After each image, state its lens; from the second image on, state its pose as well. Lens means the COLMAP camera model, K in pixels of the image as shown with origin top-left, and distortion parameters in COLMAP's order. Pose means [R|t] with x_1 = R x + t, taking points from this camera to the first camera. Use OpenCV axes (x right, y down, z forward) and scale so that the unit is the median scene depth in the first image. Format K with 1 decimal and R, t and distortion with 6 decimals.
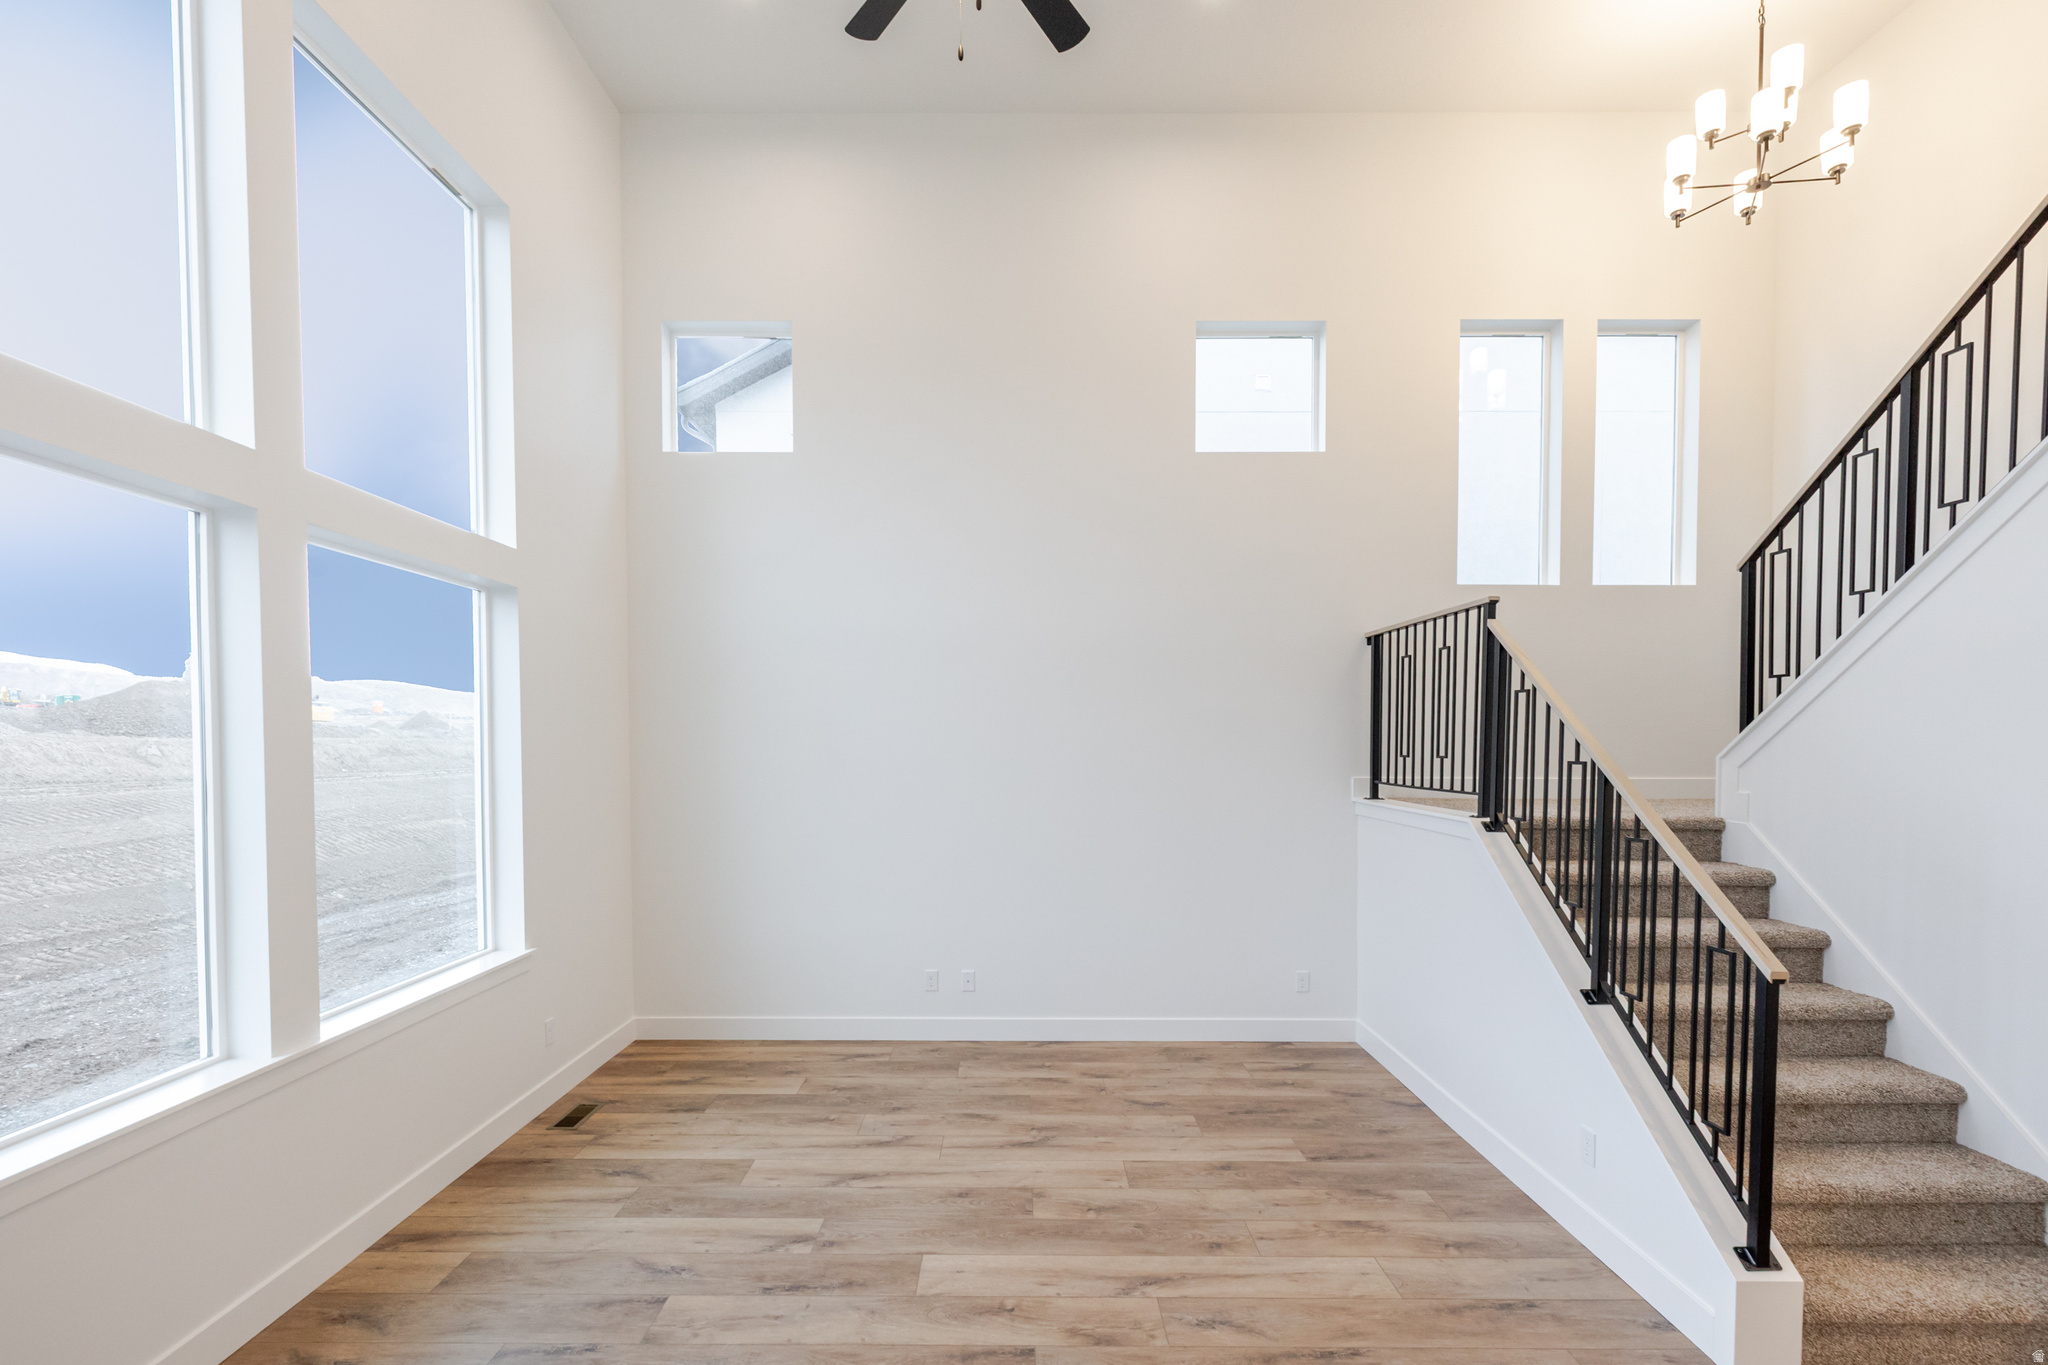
lens RADIAL K [[911.9, 0, 1028.4], [0, 911.9, 777.4], [0, 0, 1]] dist [0.003955, -0.001831]
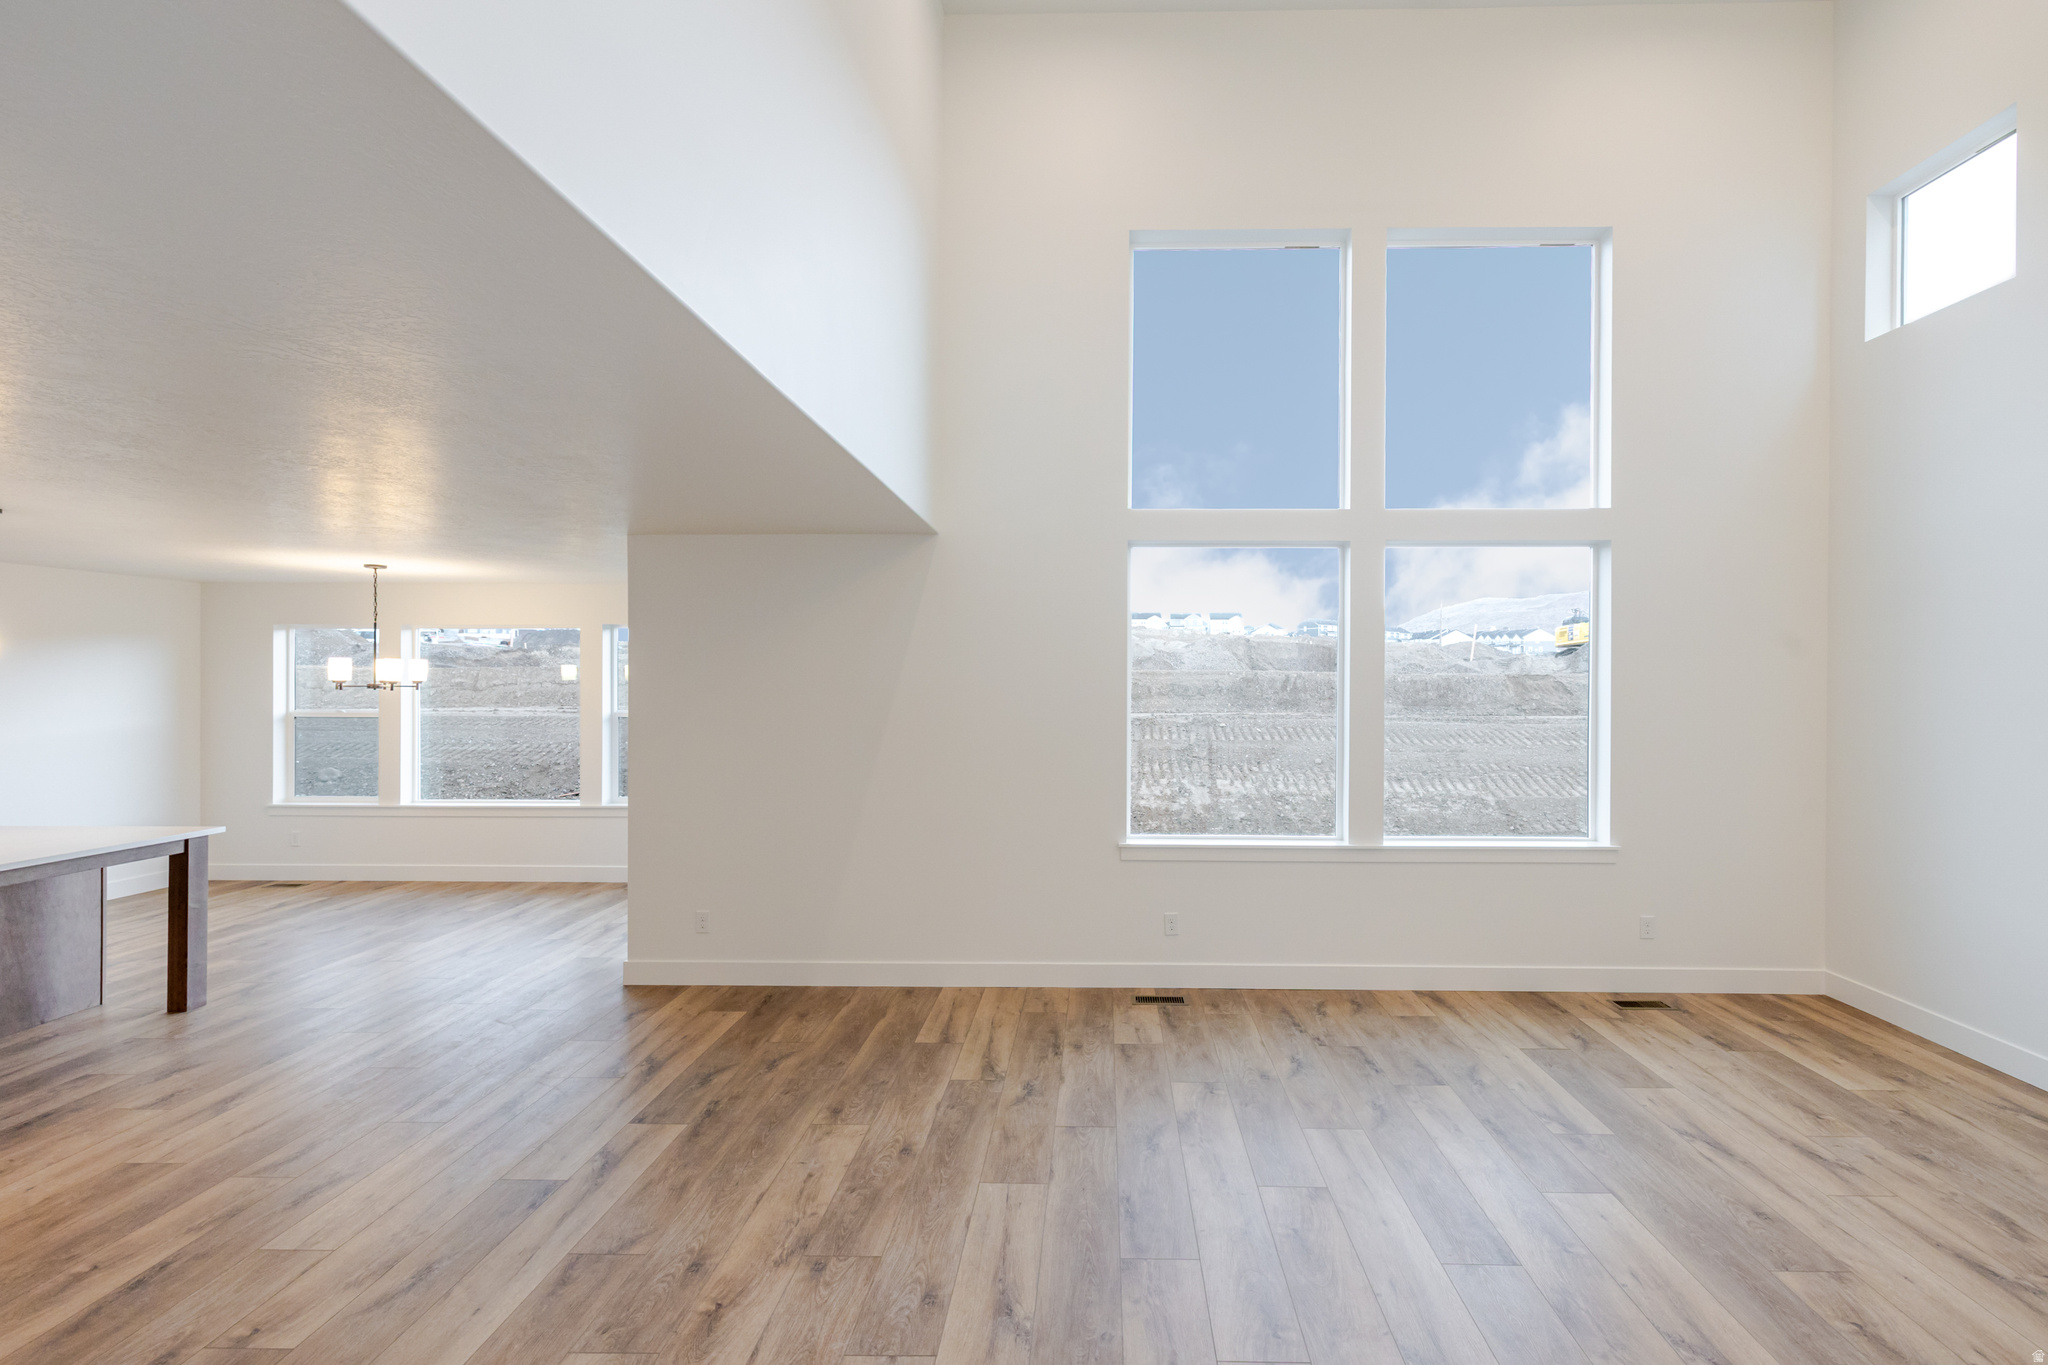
lens RADIAL K [[911.9, 0, 1028.1], [0, 911.9, 685.0], [0, 0, 1]] dist [0.003955, -0.001831]
pose [[-0.074967, 0.006372, -0.997166, 0.706795], [-0.044350, 0.998969, 0.009718, 0.009730], [0.996199, 0.044953, -0.074607, 0.357490]]
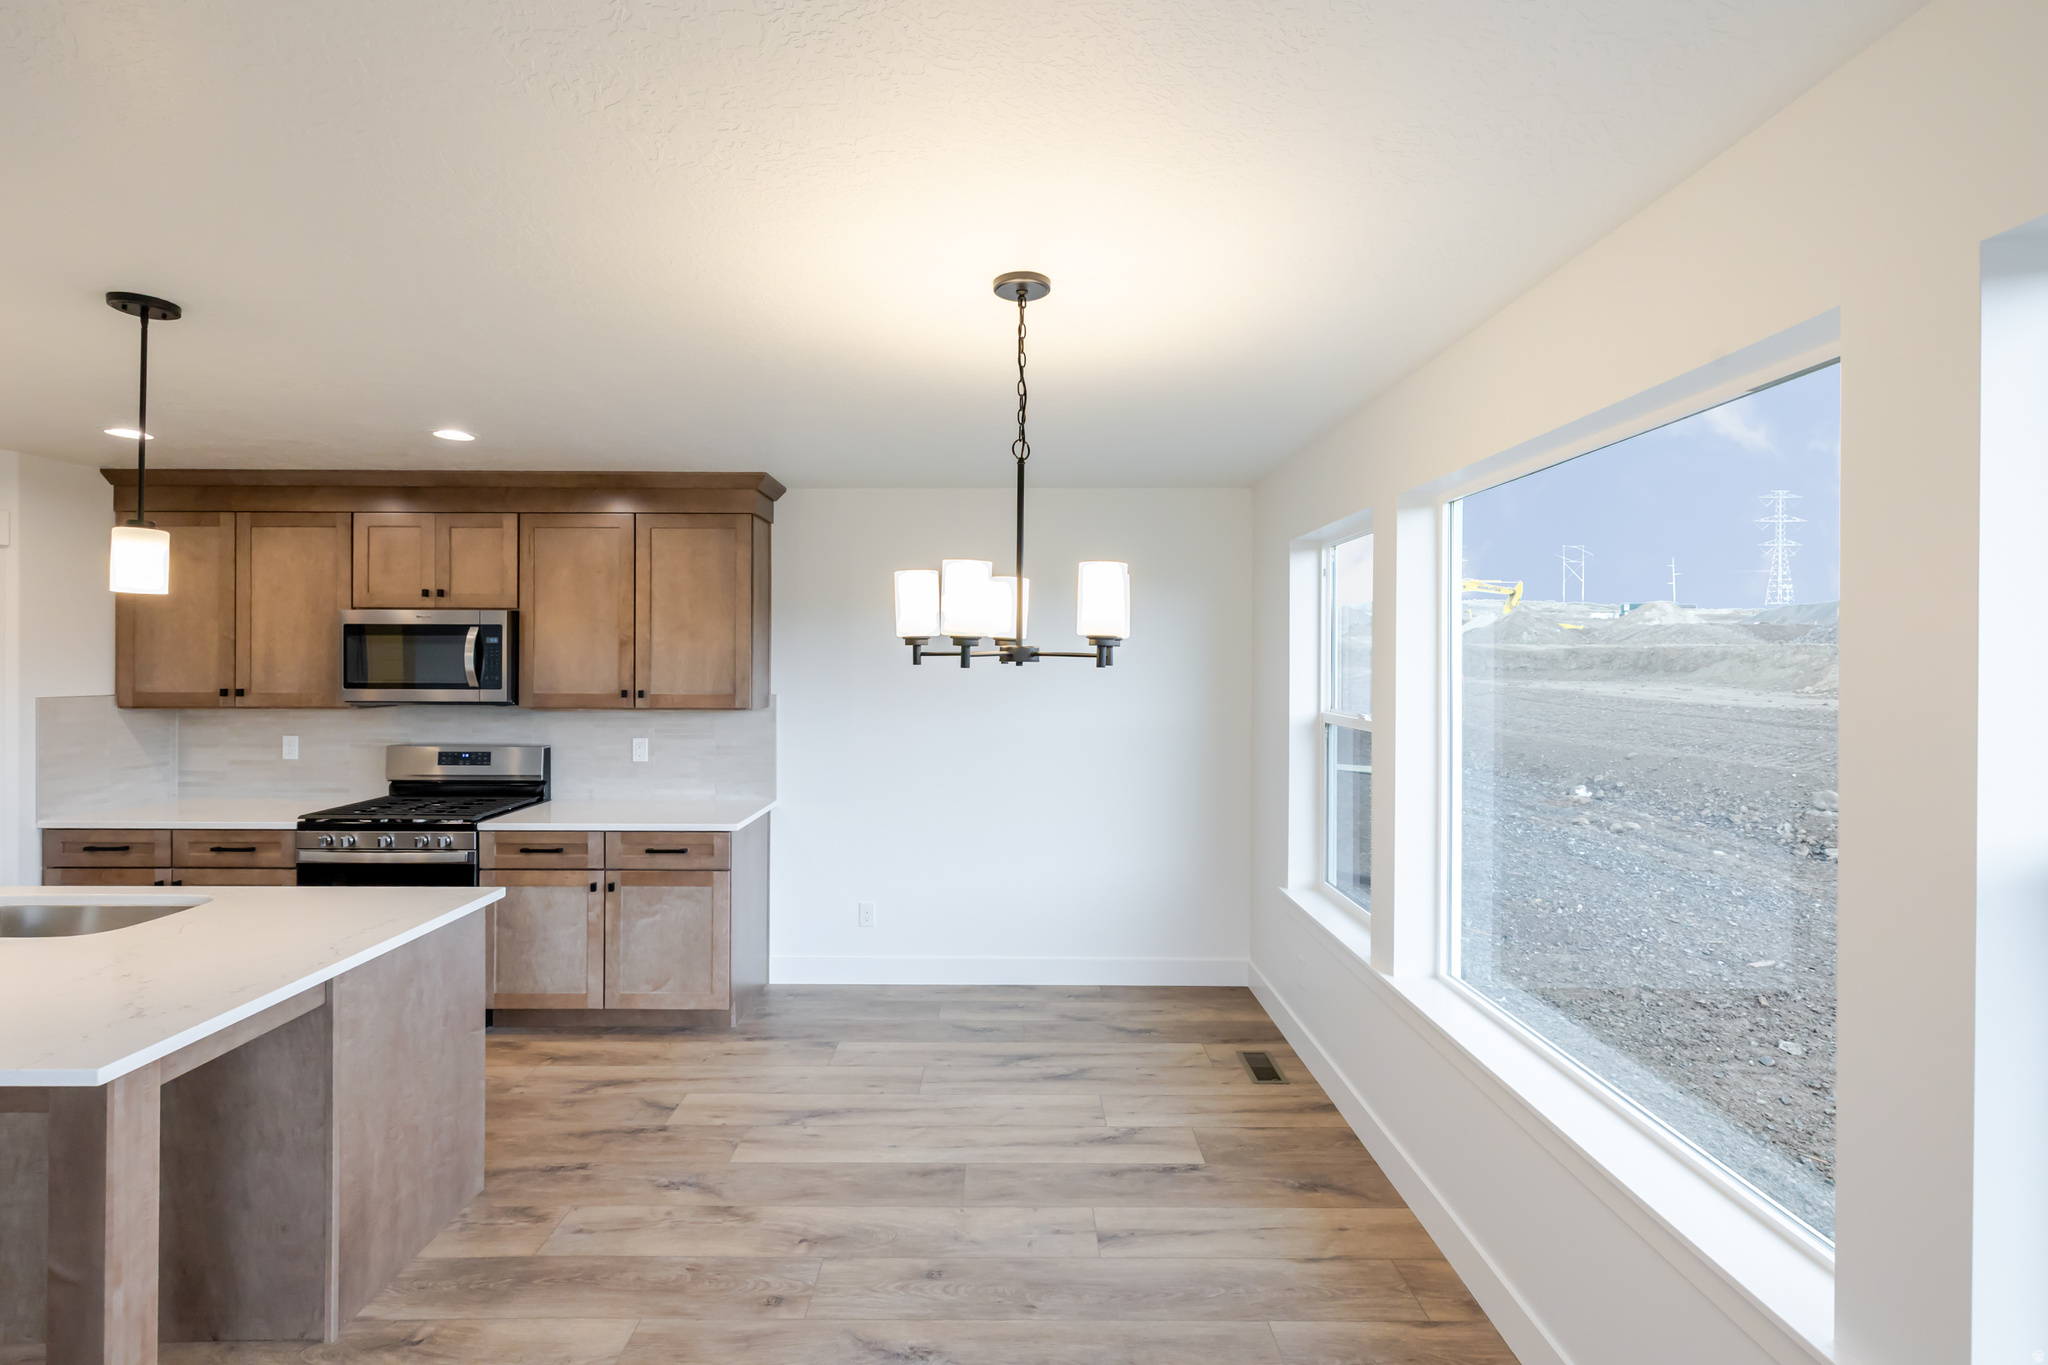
lens RADIAL K [[911.9, 0, 1026.2], [0, 911.9, 646.3], [0, 0, 1]] dist [0.003955, -0.001831]
pose [[-0.999997, 0.002284, -0.000760, -0.996871], [0.002264, 0.999697, 0.024511, 0.067969], [0.000815, 0.024509, -0.999699, -0.470033]]
